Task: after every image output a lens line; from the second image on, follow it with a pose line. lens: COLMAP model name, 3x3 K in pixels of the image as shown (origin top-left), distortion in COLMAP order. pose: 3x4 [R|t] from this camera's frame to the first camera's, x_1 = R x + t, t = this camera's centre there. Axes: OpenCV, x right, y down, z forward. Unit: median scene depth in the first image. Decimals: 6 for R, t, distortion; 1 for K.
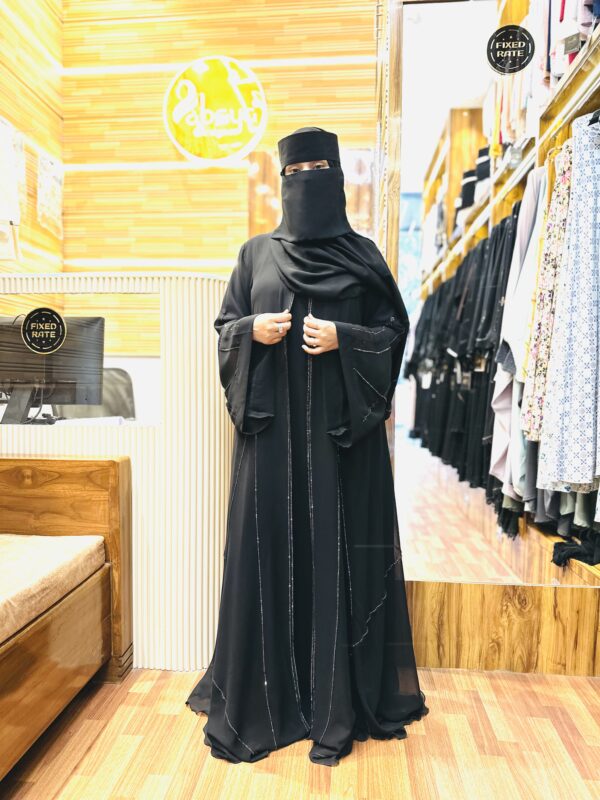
lens RADIAL K [[568.0, 0, 292.5], [0, 568.0, 407.8], [0, 0, 1]] dist [0.017863, -0.031002]
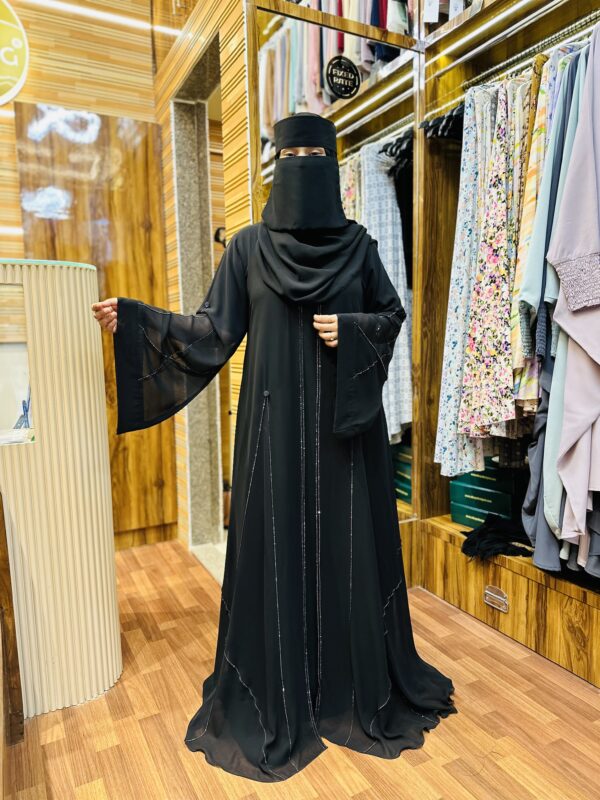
lens RADIAL K [[568.0, 0, 300.6], [0, 568.0, 407.9], [0, 0, 1]] dist [0.017863, -0.031002]
pose [[0.826779, -0.089541, 0.555355, -0.365856], [0.053934, 0.995320, 0.080184, -0.060253], [-0.559936, -0.036342, 0.827739, 0.067671]]
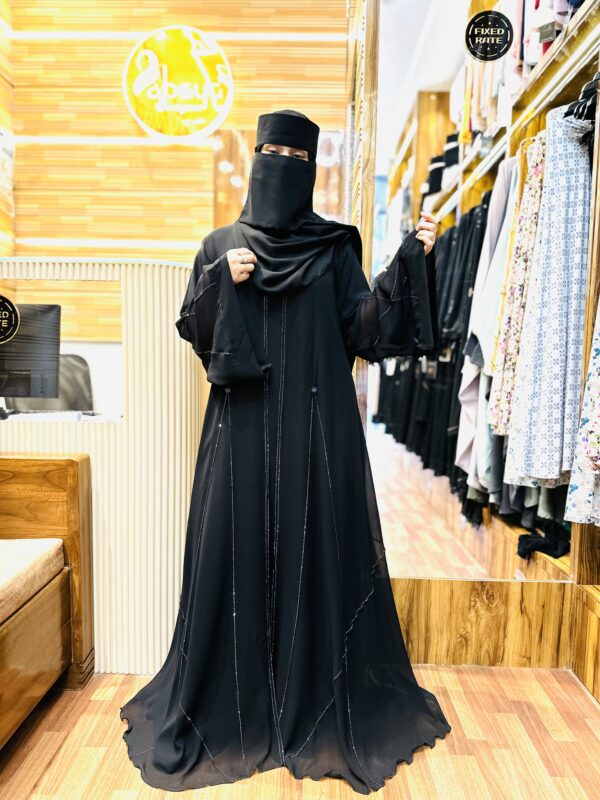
lens RADIAL K [[568.0, 0, 294.1], [0, 568.0, 407.3], [0, 0, 1]] dist [0.017863, -0.031002]
pose [[0.997397, 0.003975, 0.072001, -0.015193], [-0.006410, 0.999414, 0.033623, -0.025822], [-0.071826, -0.033997, 0.996838, 0.032832]]
